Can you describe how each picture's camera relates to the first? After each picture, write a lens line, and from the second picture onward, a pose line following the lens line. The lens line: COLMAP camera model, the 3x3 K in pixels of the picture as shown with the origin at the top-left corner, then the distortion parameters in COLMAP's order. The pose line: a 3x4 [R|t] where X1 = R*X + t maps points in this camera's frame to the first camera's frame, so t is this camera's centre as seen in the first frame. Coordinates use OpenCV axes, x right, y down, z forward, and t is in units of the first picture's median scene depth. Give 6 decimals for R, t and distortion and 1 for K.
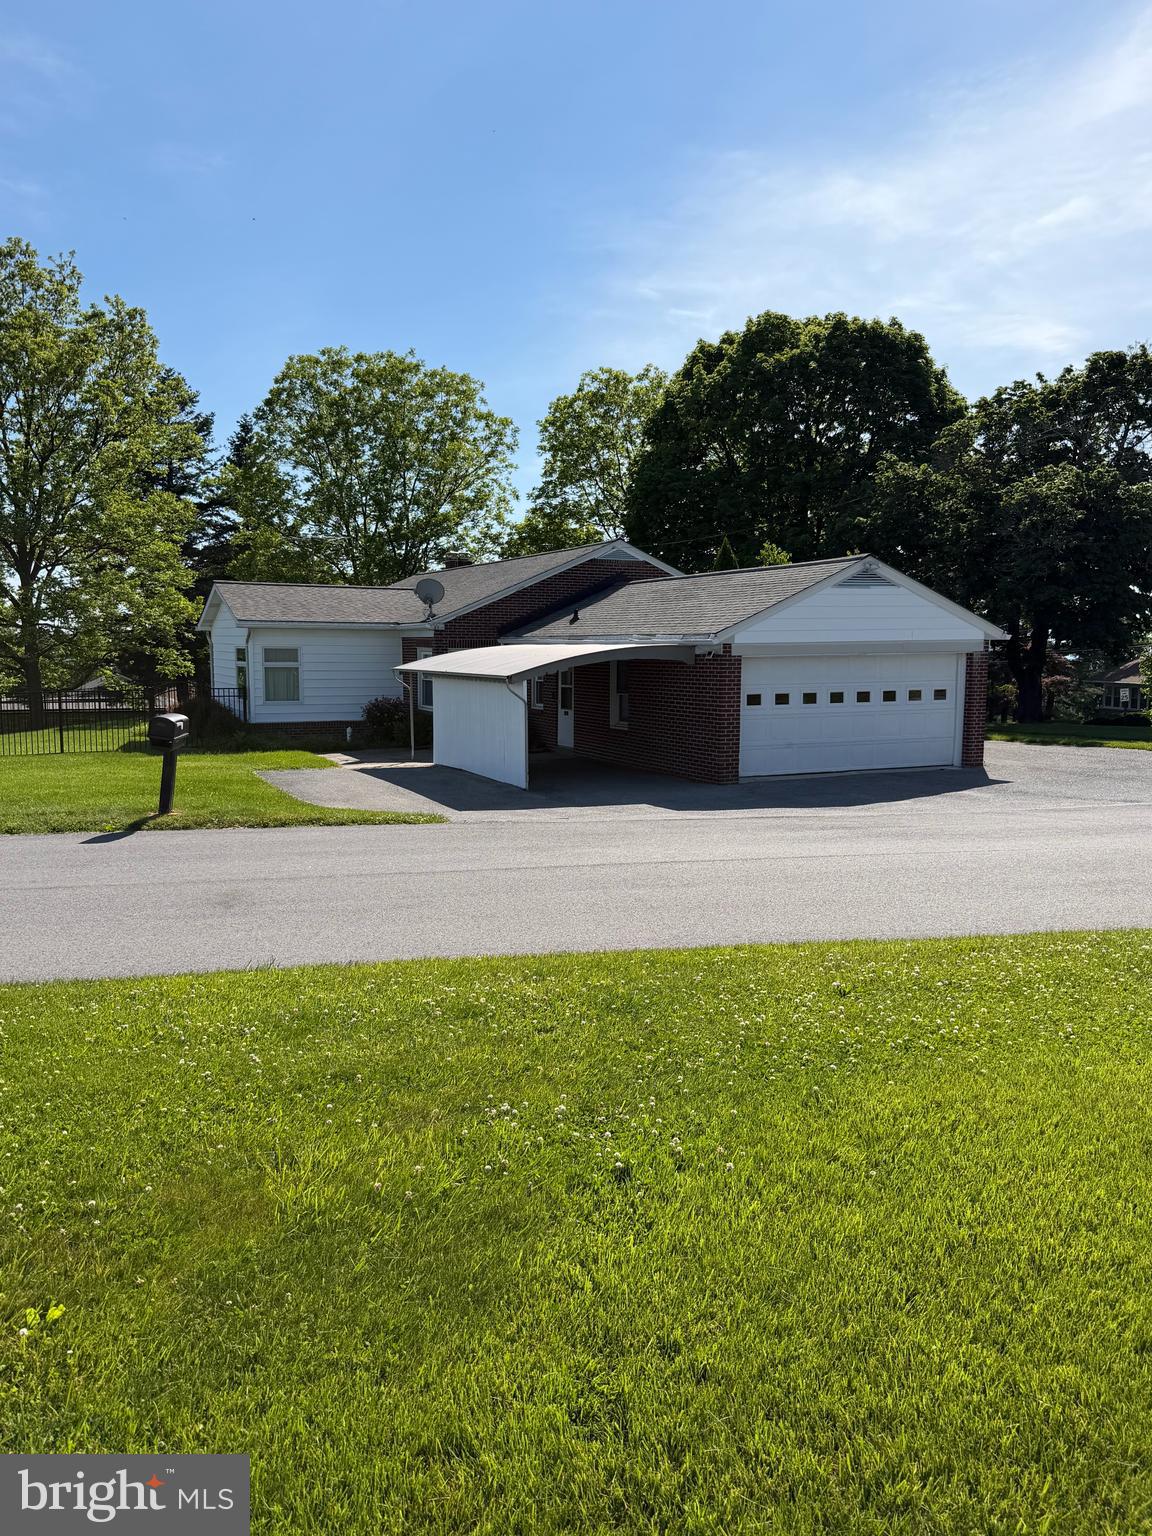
lens RADIAL K [[1184.5, 0, 576.0], [0, 1184.5, 768.0], [0, 0, 1]] dist [0.005104, 0.000174]
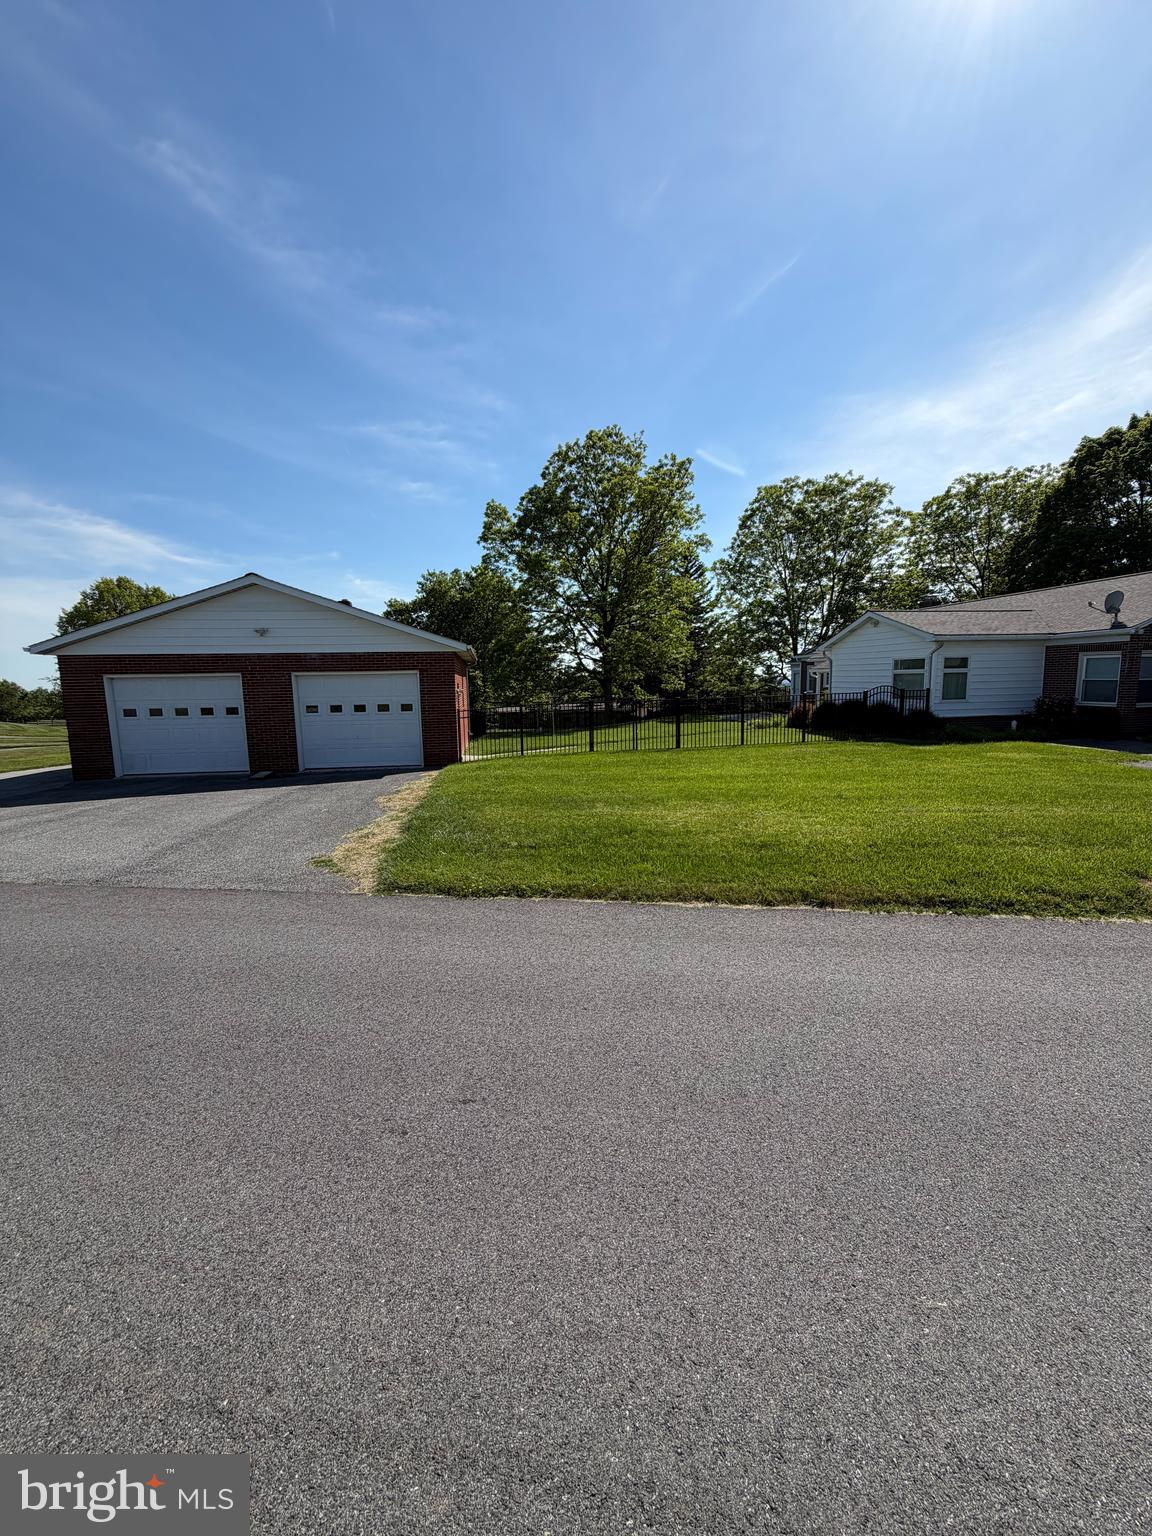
lens RADIAL K [[597.5, 0, 576.0], [0, 597.5, 768.0], [0, 0, 1]] dist [0.001133, -0.000019]
pose [[0.958296, 0.017450, -0.285244, -0.257418], [-0.004938, 0.998996, 0.044524, -0.005950], [0.285734, -0.041258, 0.957420, 0.156666]]
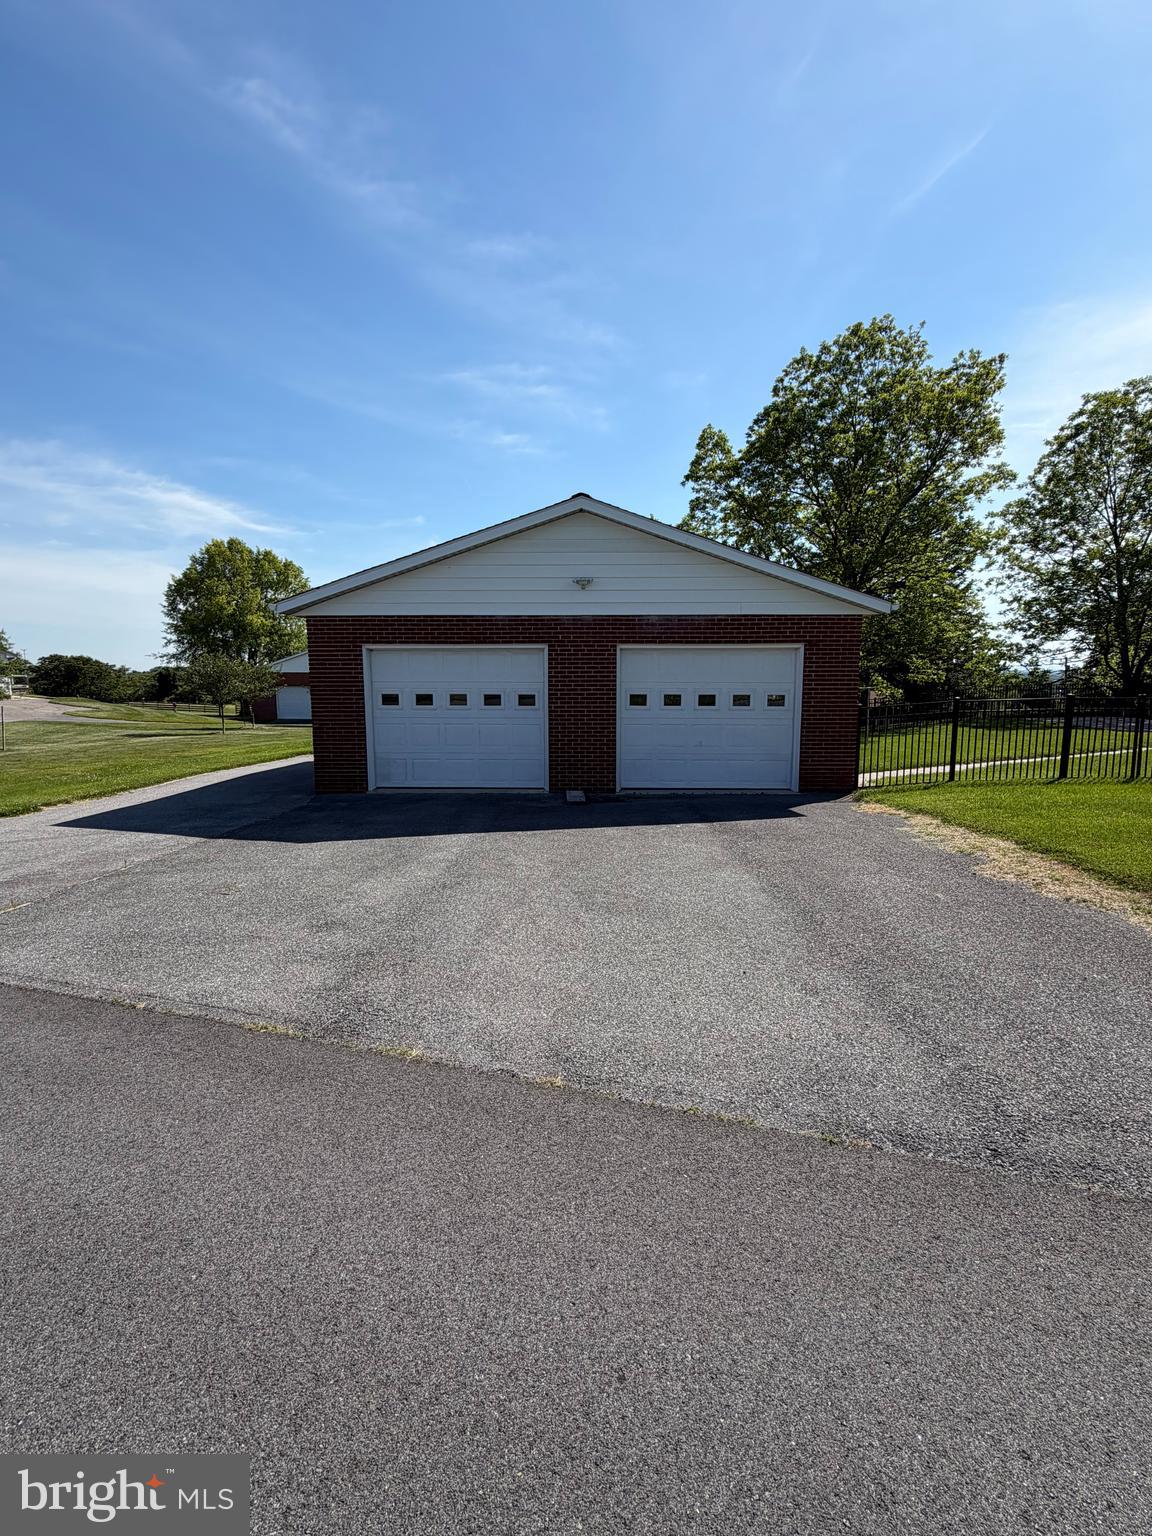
lens RADIAL K [[709.9, 0, 576.0], [0, 709.9, 768.0], [0, 0, 1]] dist [0.004119, 0.000430]
pose [[0.903310, 0.051249, -0.425915, -0.395167], [-0.035507, 0.998364, 0.044824, -0.010042], [0.427516, -0.025367, 0.903652, 0.190172]]
